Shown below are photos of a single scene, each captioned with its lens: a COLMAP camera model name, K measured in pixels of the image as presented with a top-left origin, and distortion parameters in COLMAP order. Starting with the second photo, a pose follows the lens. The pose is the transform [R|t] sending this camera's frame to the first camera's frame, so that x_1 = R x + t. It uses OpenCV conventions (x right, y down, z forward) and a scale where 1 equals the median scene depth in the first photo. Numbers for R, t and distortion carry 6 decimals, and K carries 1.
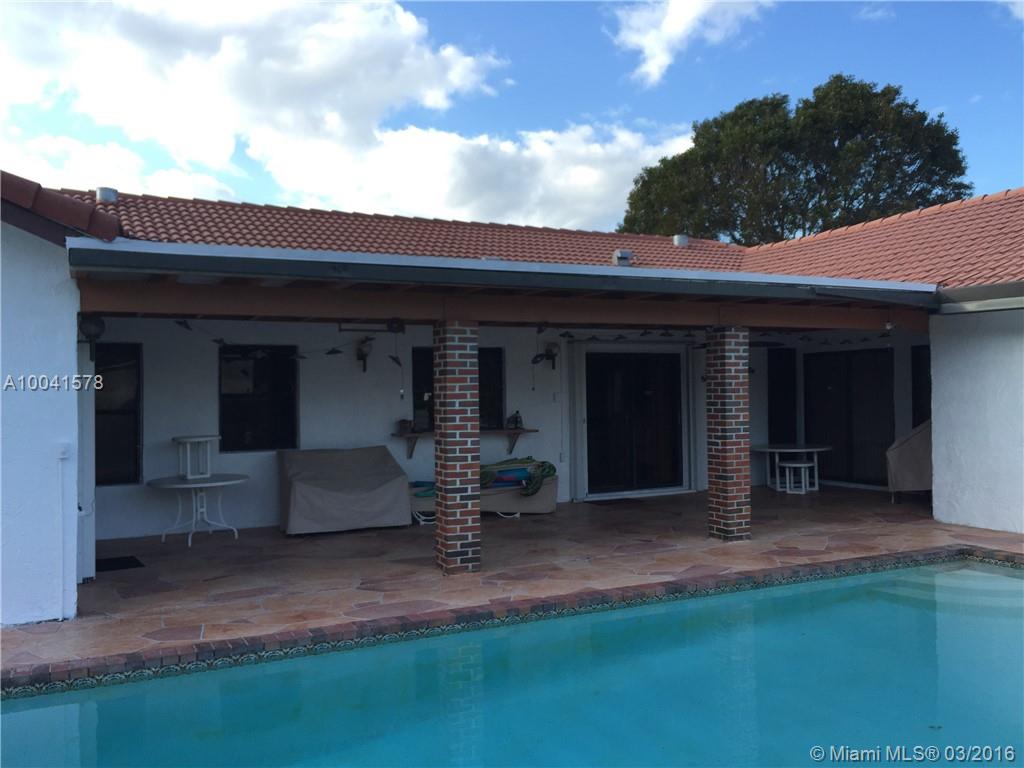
lens RADIAL K [[885.8, 0, 512.0], [0, 885.8, 384.0], [0, 0, 1]] dist [0.074152, -0.105062]
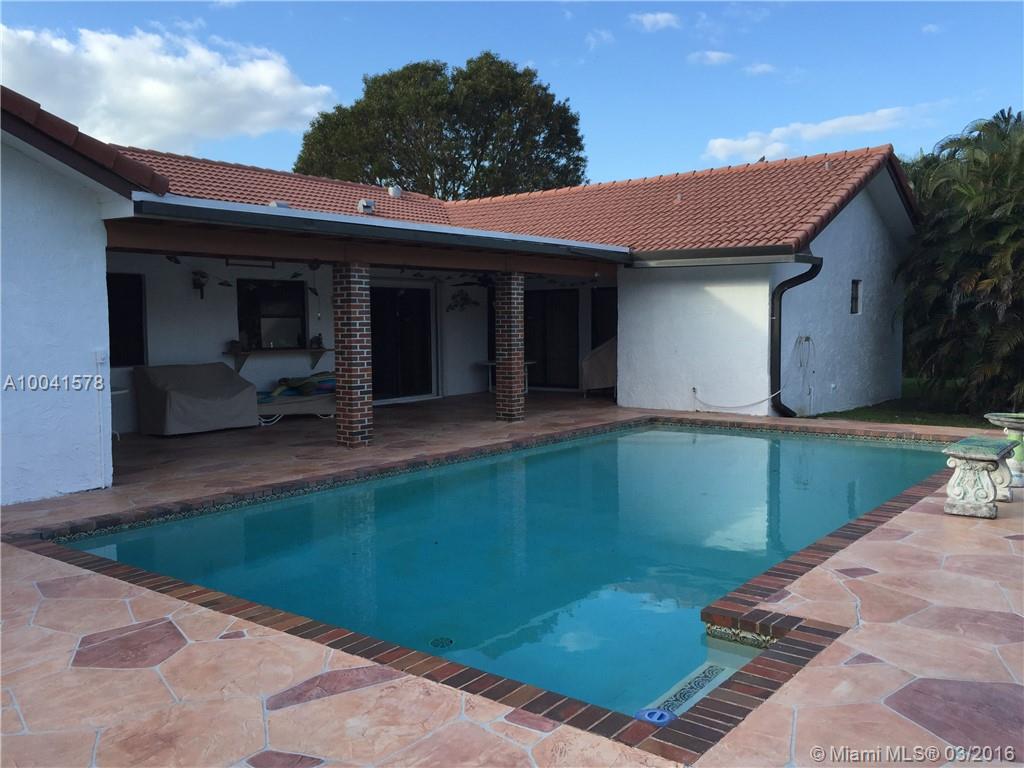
lens RADIAL K [[885.8, 0, 512.0], [0, 885.8, 384.0], [0, 0, 1]] dist [0.074152, -0.105062]
pose [[0.900715, -0.024273, 0.433731, -0.270611], [-0.008120, 0.997322, 0.072677, 0.007905], [-0.434334, -0.068983, 0.898106, -0.204017]]
